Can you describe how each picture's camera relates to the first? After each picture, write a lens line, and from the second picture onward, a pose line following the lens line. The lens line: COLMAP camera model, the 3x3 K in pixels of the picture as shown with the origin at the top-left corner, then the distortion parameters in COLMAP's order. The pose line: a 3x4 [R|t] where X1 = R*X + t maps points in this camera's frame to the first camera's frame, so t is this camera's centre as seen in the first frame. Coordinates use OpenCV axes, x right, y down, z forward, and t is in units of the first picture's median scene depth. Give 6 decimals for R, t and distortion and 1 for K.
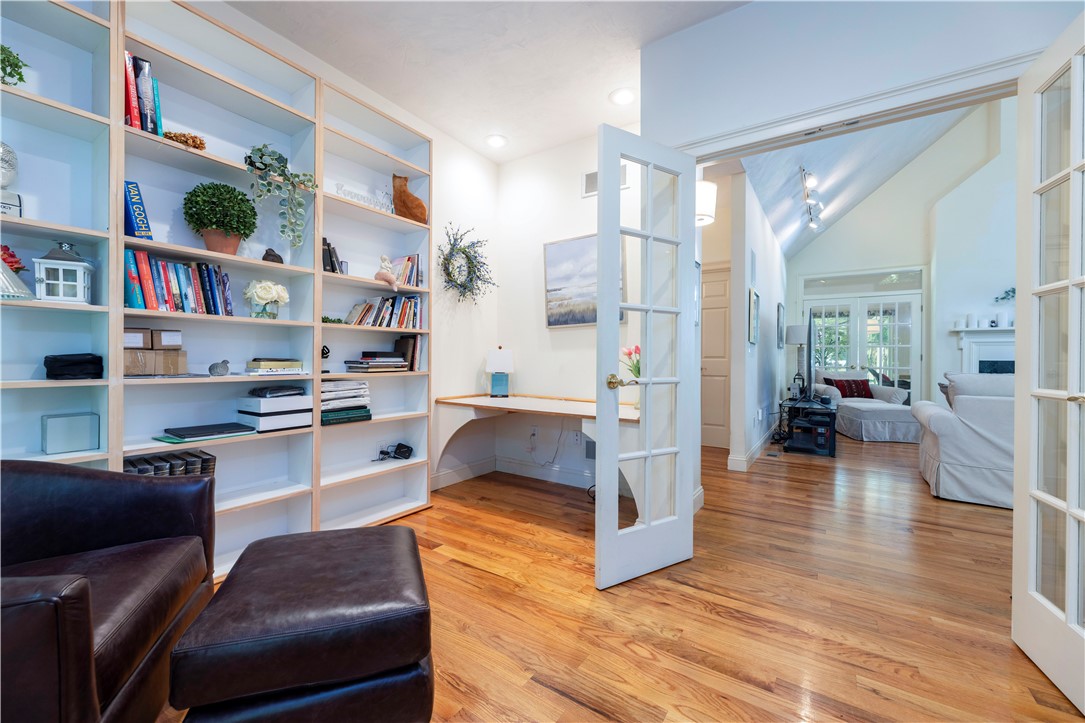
lens RADIAL K [[433.5, 0, 536.0], [0, 433.5, 361.2], [0, 0, 1]] dist [-0.000958, -0.000730]
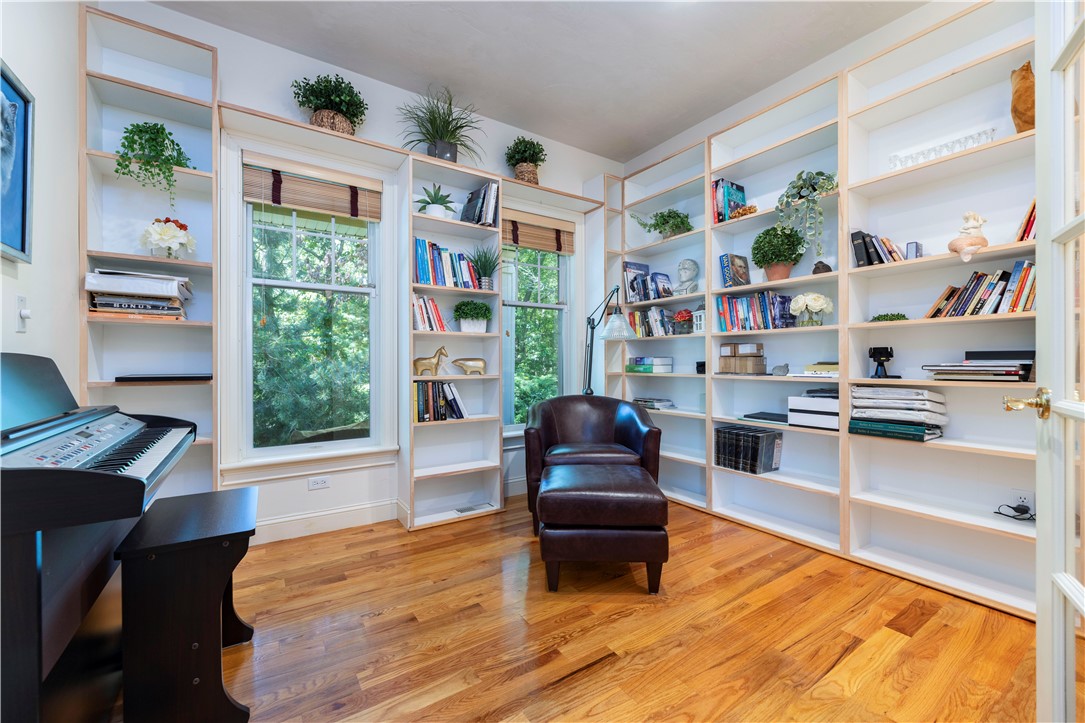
lens RADIAL K [[433.5, 0, 538.6], [0, 433.5, 362.9], [0, 0, 1]] dist [-0.000958, -0.000730]
pose [[-0.374001, -0.006725, -0.927404, 0.623118], [-0.007320, 0.999964, -0.004299, 0.005404], [0.927399, 0.005180, -0.374037, 0.711266]]
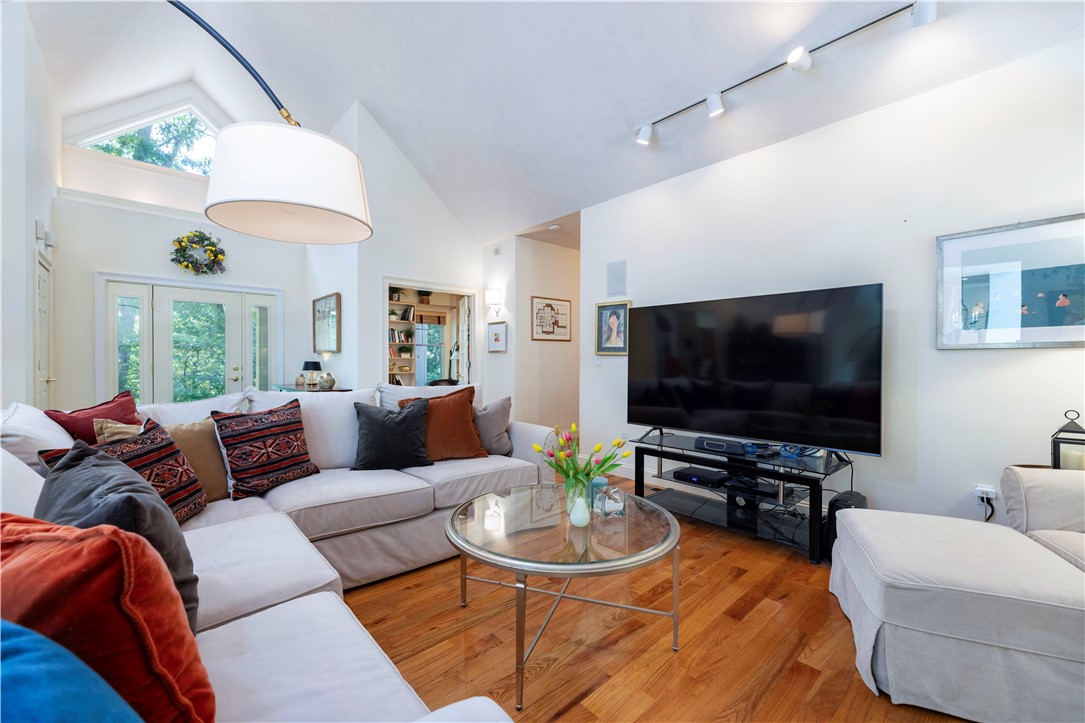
lens RADIAL K [[433.5, 0, 539.6], [0, 433.5, 362.6], [0, 0, 1]] dist [-0.000958, -0.000730]
pose [[-0.228334, -0.002397, -0.973580, 2.786440], [-0.005369, 0.999985, -0.001203, -0.043100], [0.973568, 0.004953, -0.228343, 1.975340]]
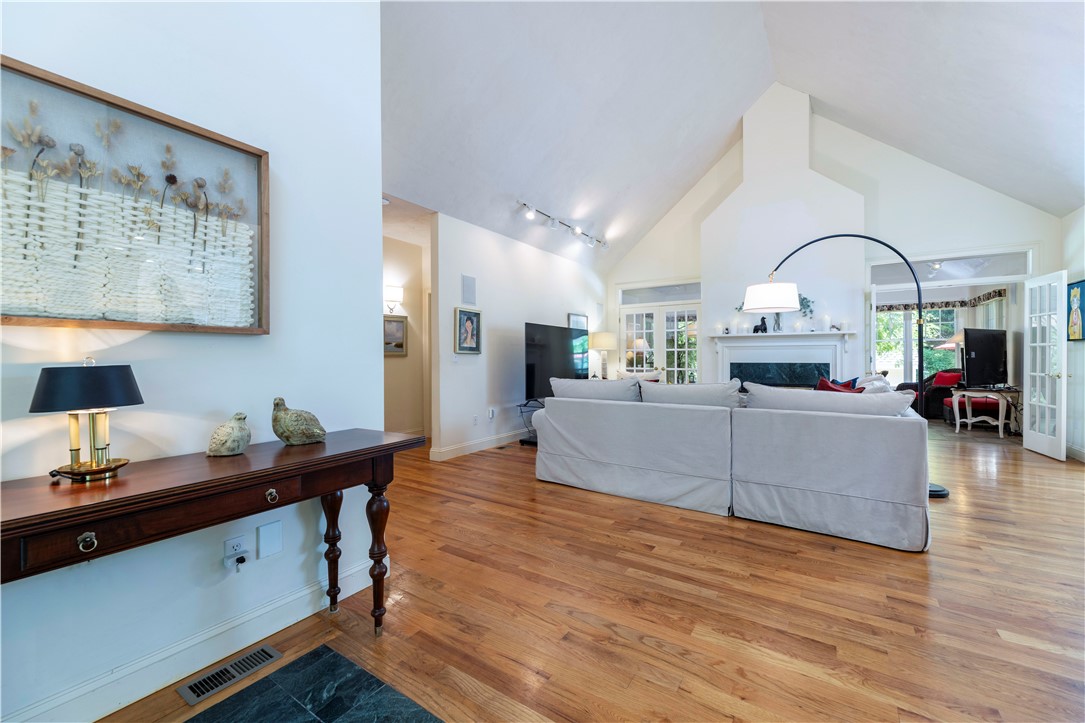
lens RADIAL K [[433.5, 0, 541.7], [0, 433.5, 358.6], [0, 0, 1]] dist [-0.000958, -0.000730]
pose [[0.999636, -0.013733, 0.023221, 1.228778], [0.013765, 0.999905, -0.001218, -0.046241], [-0.023202, 0.001537, 0.999730, -0.358161]]
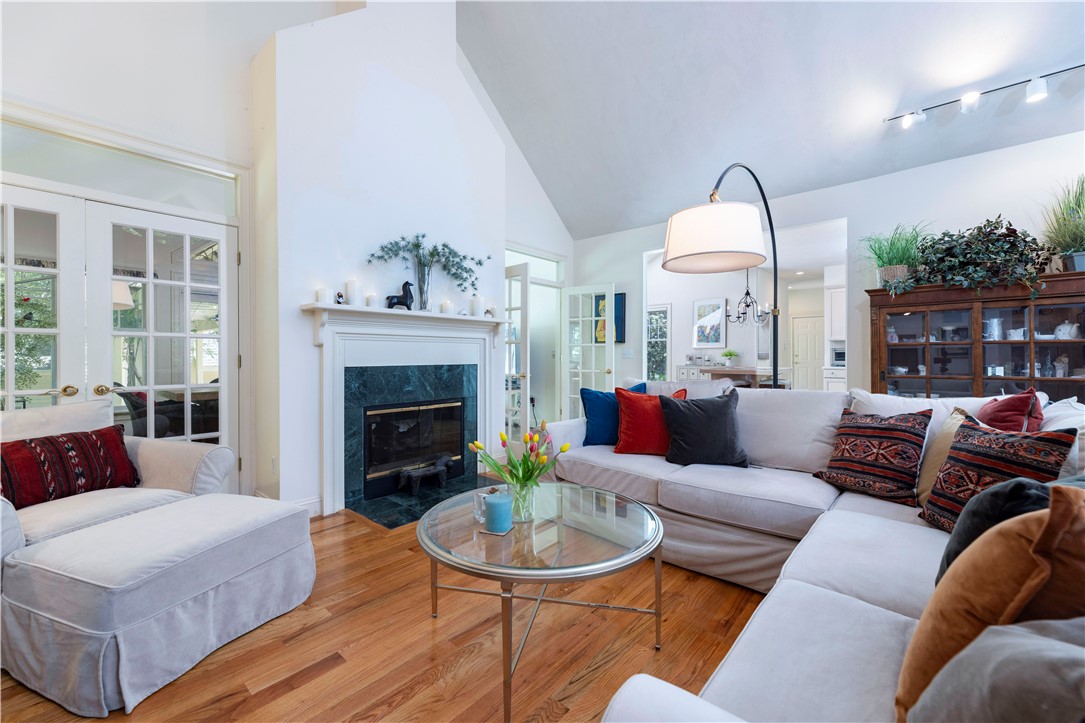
lens RADIAL K [[433.5, 0, 541.0], [0, 433.5, 359.2], [0, 0, 1]] dist [-0.000958, -0.000730]
pose [[0.110816, -0.017581, 0.993685, 1.269312], [0.005533, 0.999839, 0.017073, -0.047556], [-0.993826, 0.003606, 0.110895, 1.729162]]
